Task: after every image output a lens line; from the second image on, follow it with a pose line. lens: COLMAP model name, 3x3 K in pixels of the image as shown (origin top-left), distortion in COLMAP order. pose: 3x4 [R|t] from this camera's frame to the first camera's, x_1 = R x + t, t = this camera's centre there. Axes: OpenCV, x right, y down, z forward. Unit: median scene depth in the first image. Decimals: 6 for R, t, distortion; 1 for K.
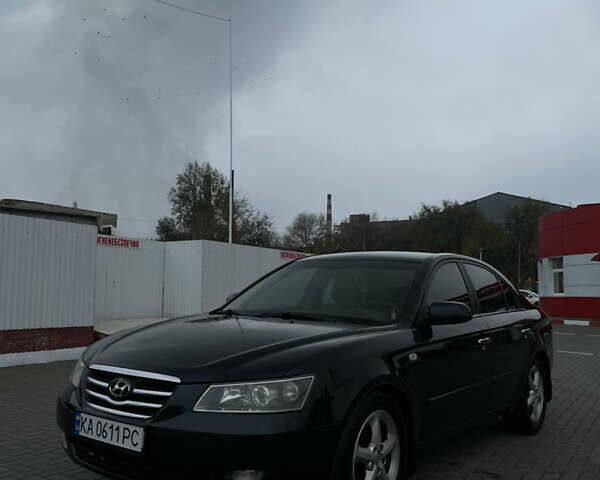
lens RADIAL K [[605.5, 0, 300.0], [0, 605.5, 240.0], [0, 0, 1]] dist [0.012192, -0.008287]
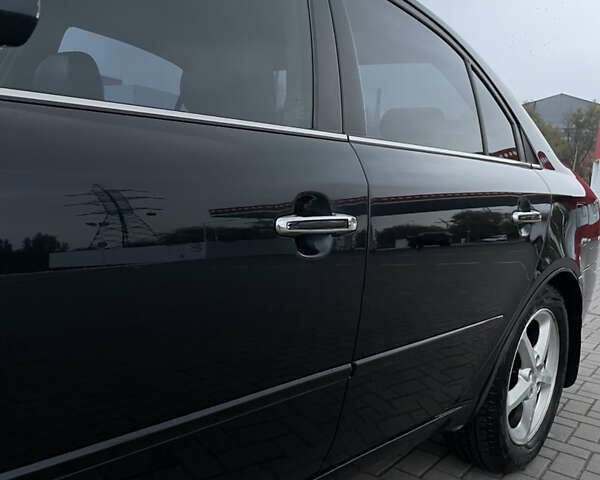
lens RADIAL K [[603.3, 0, 292.9], [0, 603.3, 239.8], [0, 0, 1]] dist [0.017744, -0.014413]
pose [[0.994232, 0.074050, -0.077582, 0.252328], [-0.059618, 0.982914, 0.174140, 0.102967], [0.089152, -0.168510, 0.981660, 0.604082]]
